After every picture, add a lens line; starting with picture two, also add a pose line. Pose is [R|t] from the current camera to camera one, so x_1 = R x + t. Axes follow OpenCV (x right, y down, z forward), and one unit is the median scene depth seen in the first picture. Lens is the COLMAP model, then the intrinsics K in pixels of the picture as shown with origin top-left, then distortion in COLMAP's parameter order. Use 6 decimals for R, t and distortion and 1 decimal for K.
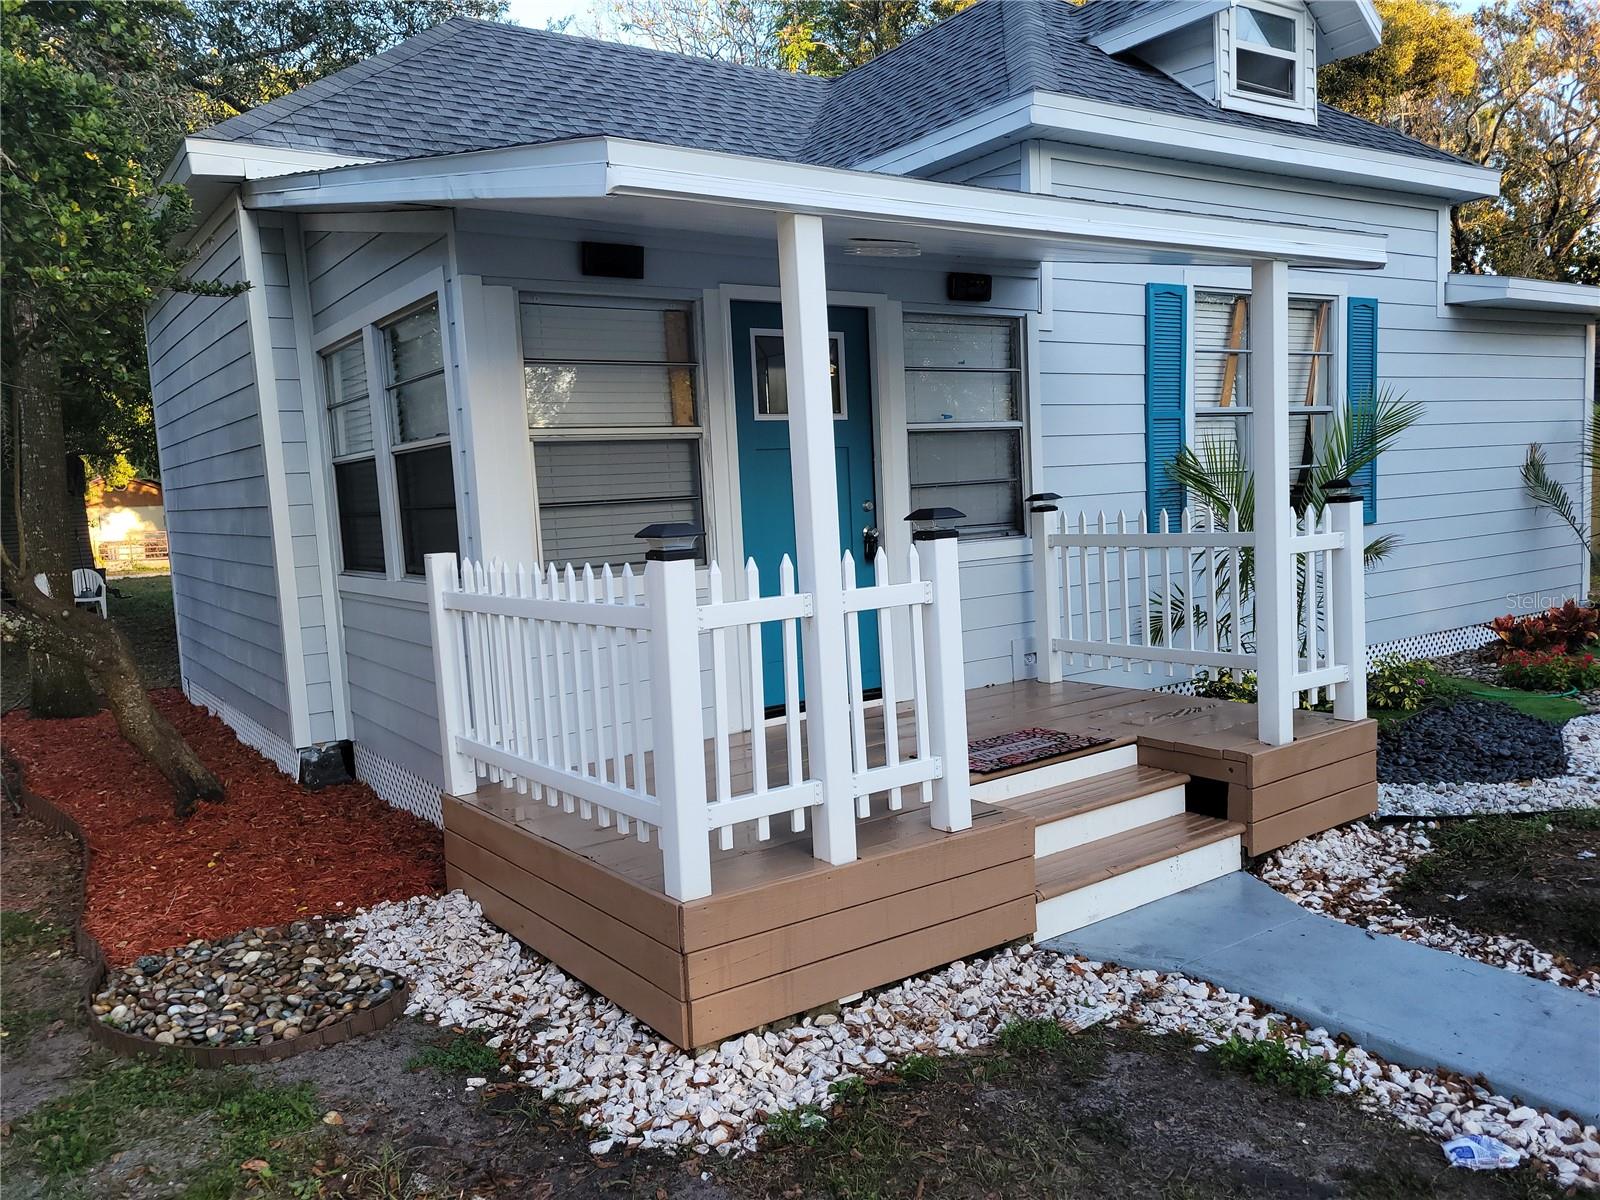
lens RADIAL K [[1207.4, 0, 784.8], [0, 1207.4, 600.2], [0, 0, 1]] dist [0.070112, -0.053569]
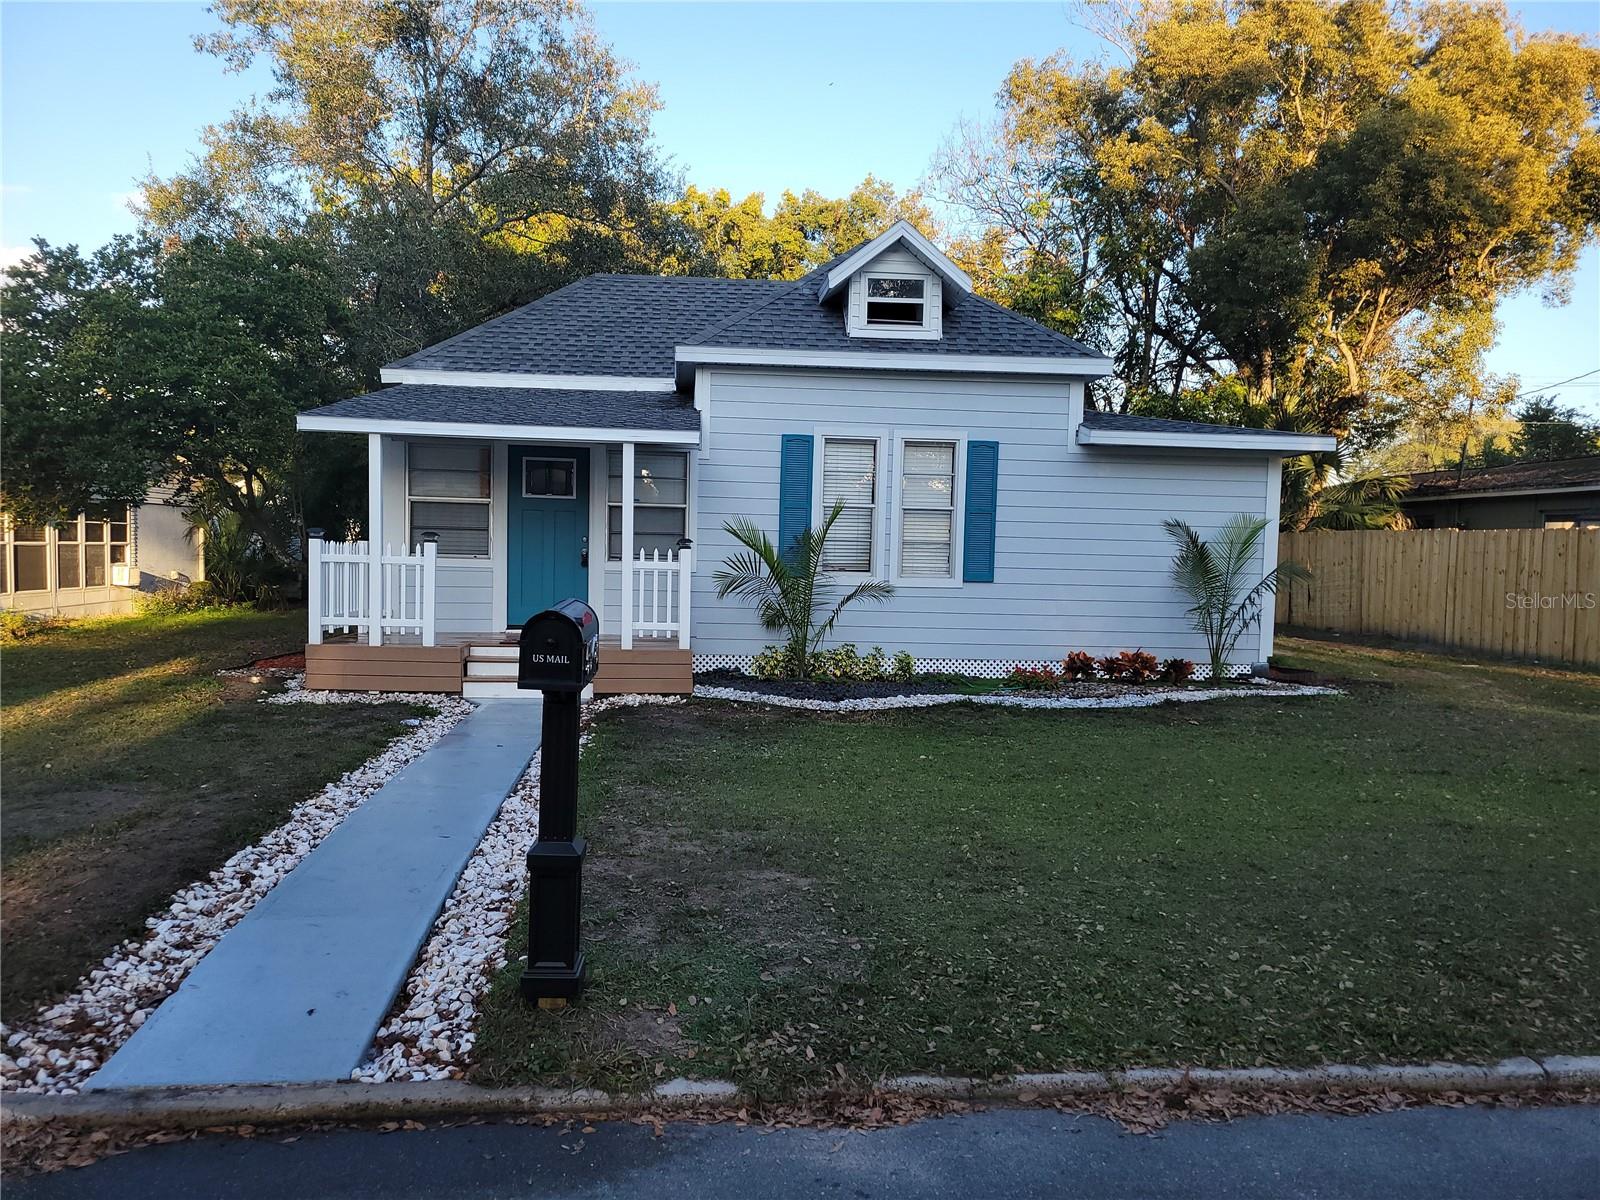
lens RADIAL K [[1207.4, 0, 793.8], [0, 1207.4, 629.2], [0, 0, 1]] dist [0.070112, -0.053569]
pose [[0.877551, 0.097953, -0.469372, 1.518757], [-0.111526, 0.993761, -0.001124, 0.041207], [0.466334, 0.053333, 0.883000, -0.747631]]
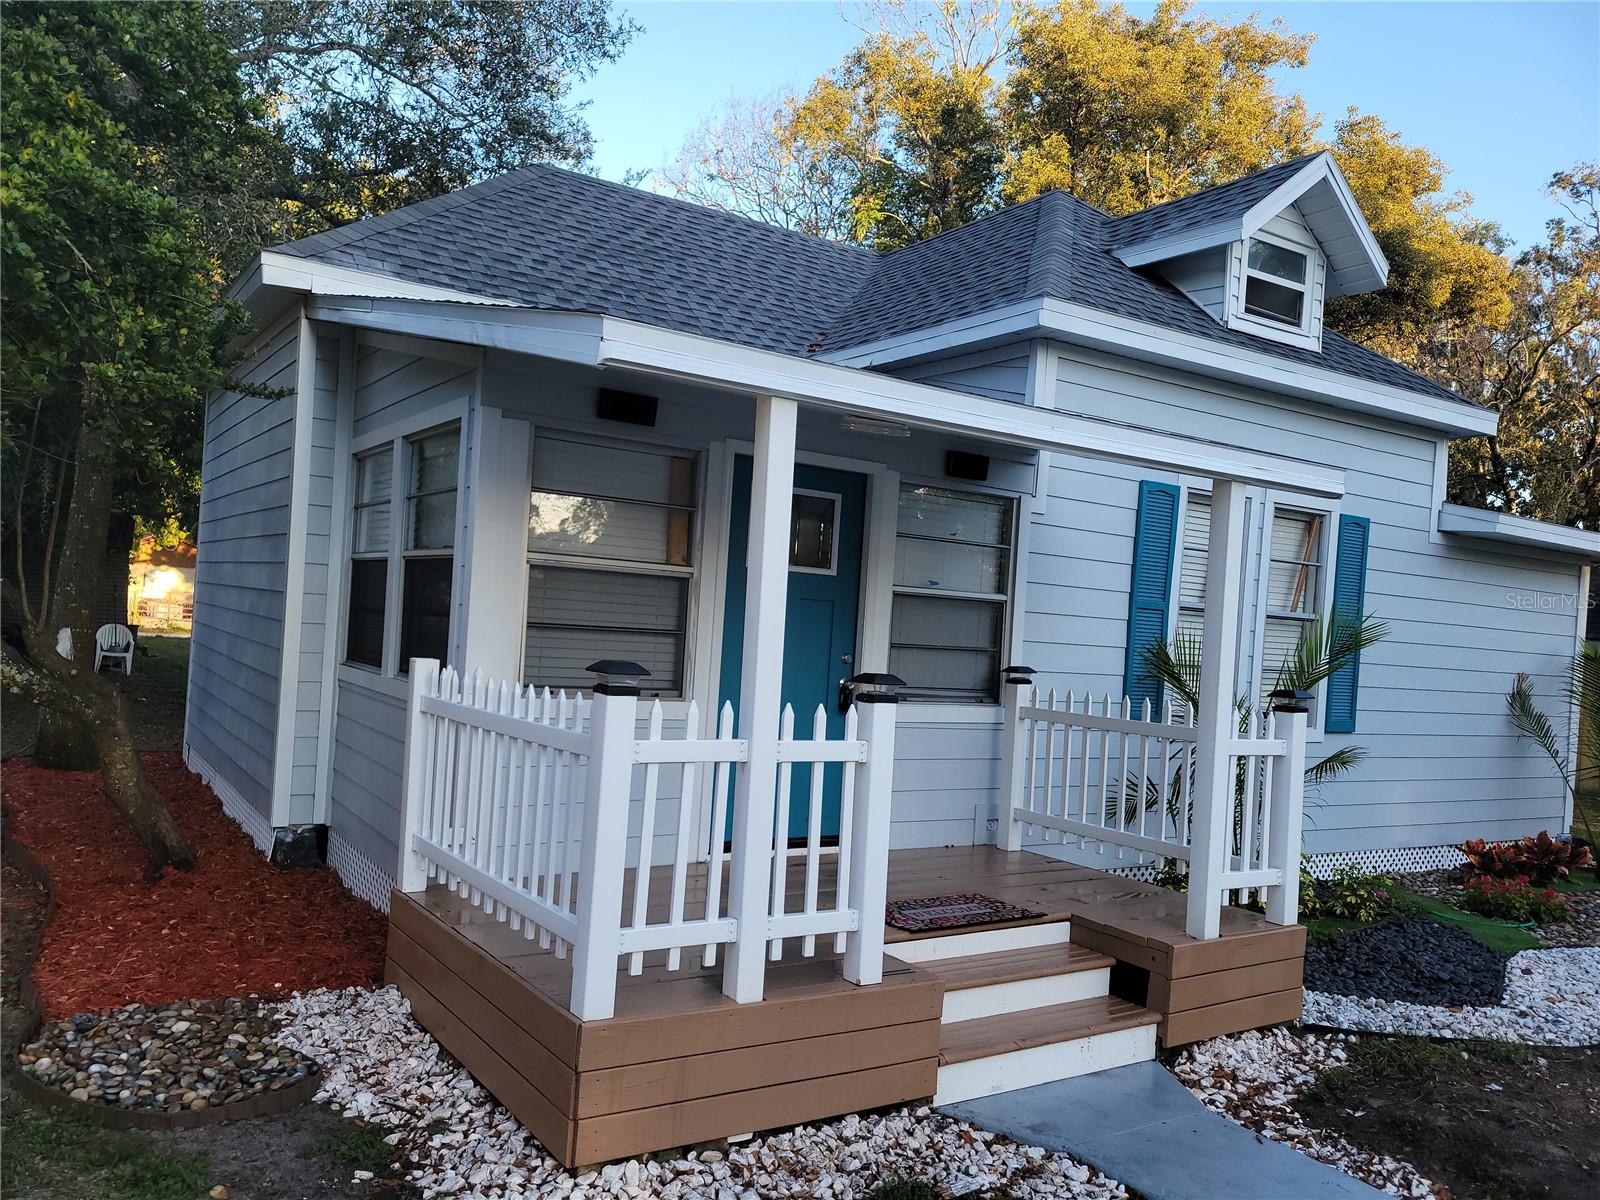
lens RADIAL K [[1207.4, 0, 799.9], [0, 1207.4, 615.6], [0, 0, 1]] dist [0.070112, -0.053569]
pose [[0.992860, 0.117638, -0.019778, 0.048277], [-0.118992, 0.988376, -0.094625, -0.012078], [0.008417, 0.096303, 0.995316, -0.047578]]
